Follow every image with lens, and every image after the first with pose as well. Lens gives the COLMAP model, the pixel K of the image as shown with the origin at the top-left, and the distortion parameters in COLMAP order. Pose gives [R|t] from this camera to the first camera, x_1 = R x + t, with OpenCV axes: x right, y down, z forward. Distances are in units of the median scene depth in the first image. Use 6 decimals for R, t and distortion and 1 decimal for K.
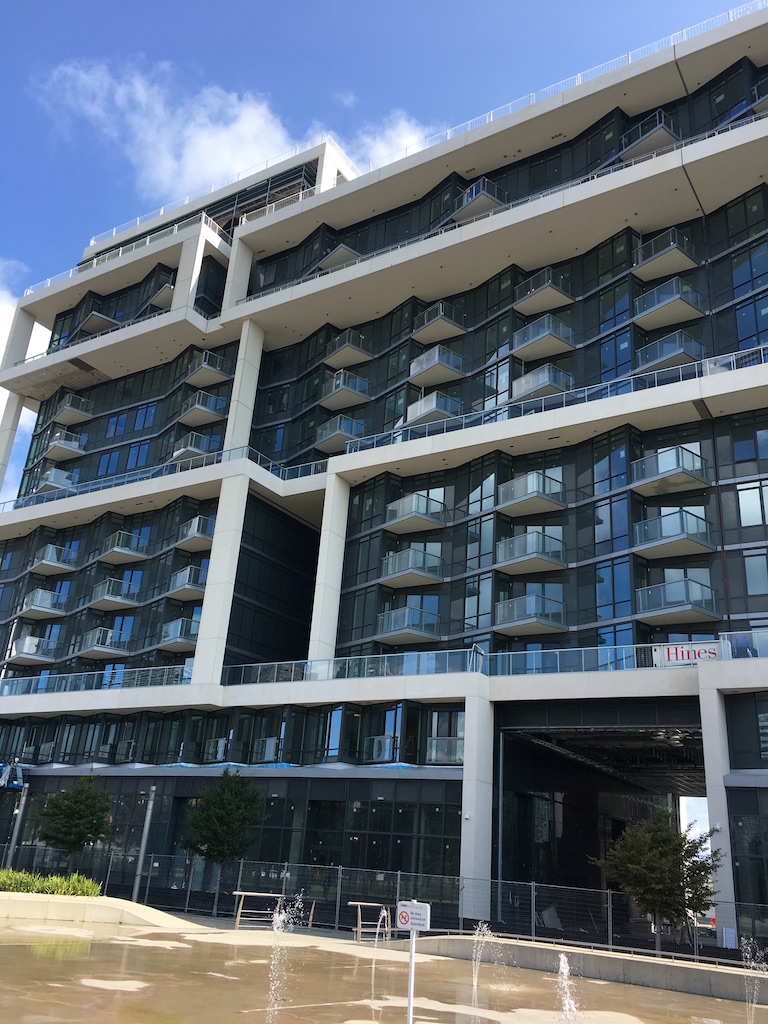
lens RADIAL K [[863.9, 0, 380.0], [0, 863.9, 516.5], [0, 0, 1]] dist [0.075616, -0.092604]
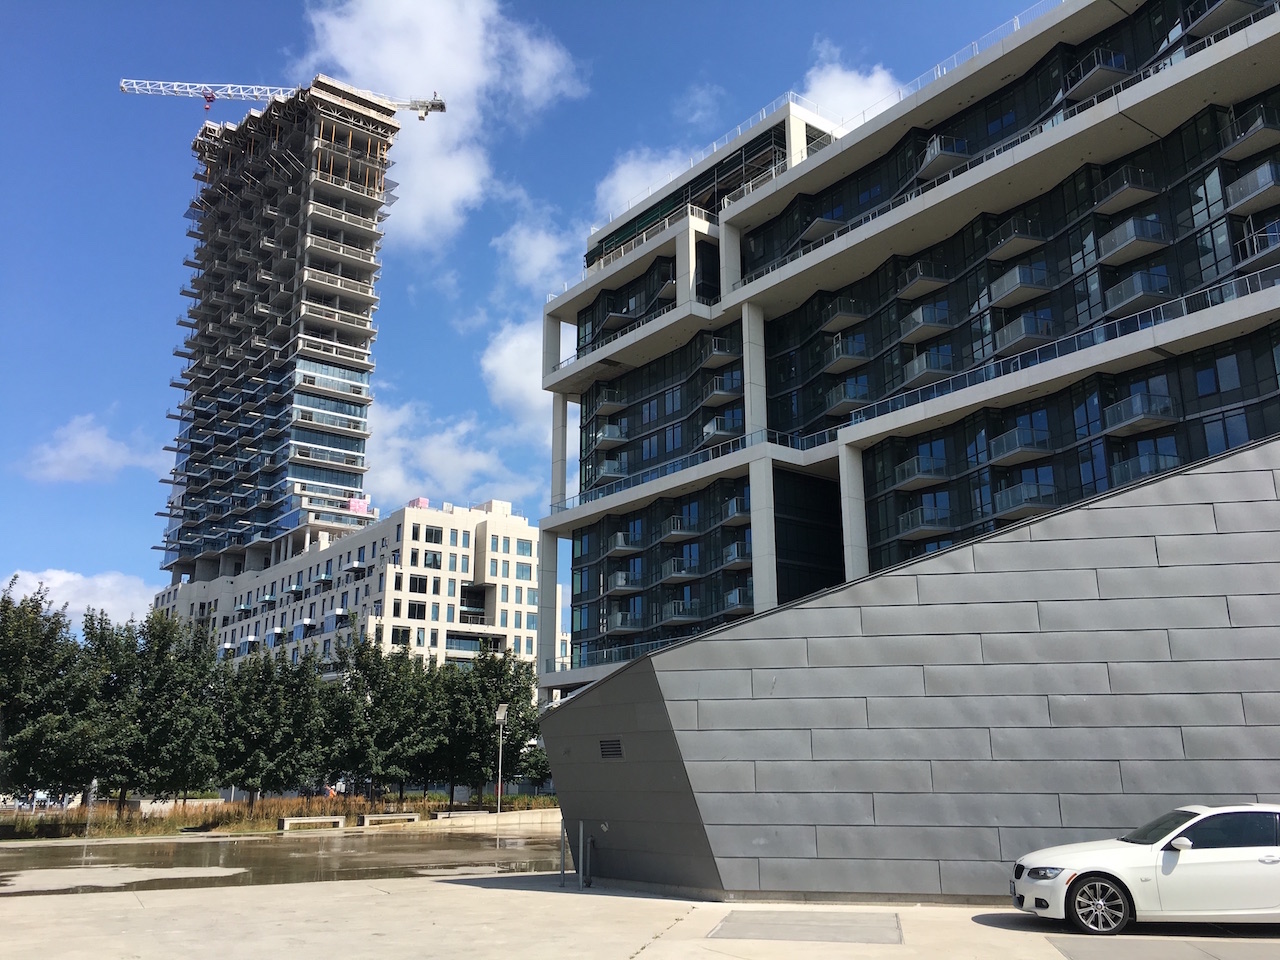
lens RADIAL K [[1079.9, 0, 638.9], [0, 1079.9, 490.6], [0, 0, 1]] dist [0.075616, -0.092604]
pose [[0.935955, -0.162233, -0.312520, 0.141150], [0.195437, 0.977624, 0.077813, -0.169686], [0.292903, -0.133908, 0.946719, -0.460473]]
